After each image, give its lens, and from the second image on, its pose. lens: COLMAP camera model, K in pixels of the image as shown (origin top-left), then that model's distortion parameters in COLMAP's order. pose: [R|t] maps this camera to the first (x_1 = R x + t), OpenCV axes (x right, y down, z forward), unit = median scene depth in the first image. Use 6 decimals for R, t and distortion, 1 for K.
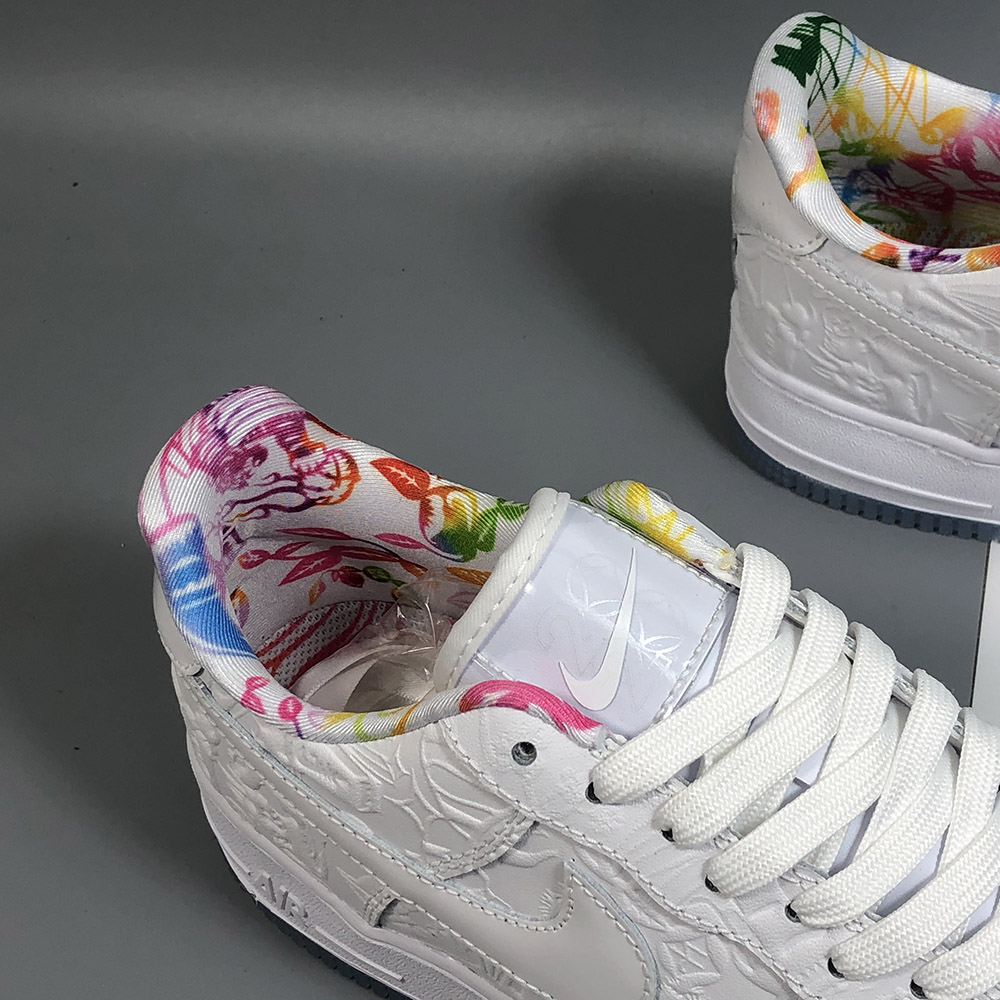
lens RADIAL K [[1873.6, 0, 500.0], [0, 1873.6, 500.0], [0, 0, 1]] dist [0.295818, -1.381237]
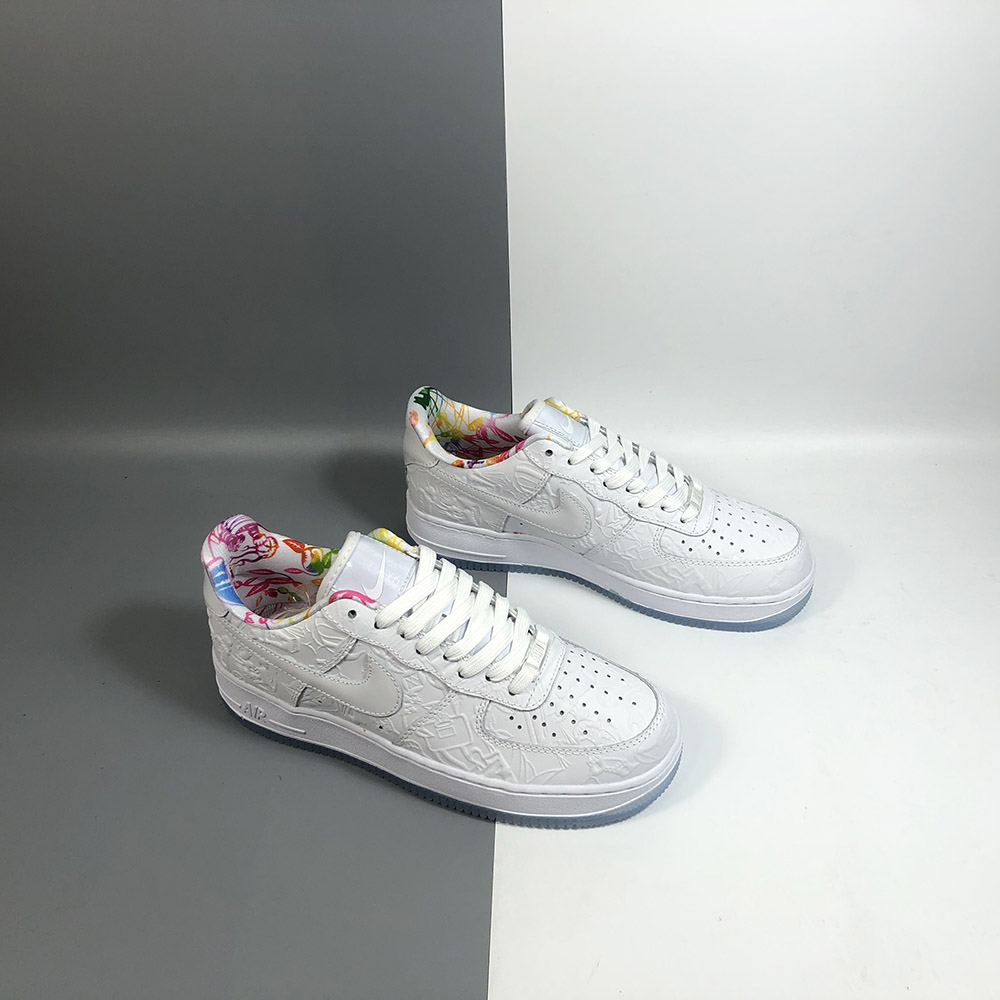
lens RADIAL K [[1072.6, 0, 500.0], [0, 1072.6, 500.0], [0, 0, 1]] dist [0.022998, 0.005868]
pose [[0.973451, -0.053203, 0.222624, -0.106718], [0.097900, 0.975936, -0.194847, 0.261693], [-0.206901, 0.211469, 0.955235, -0.583240]]
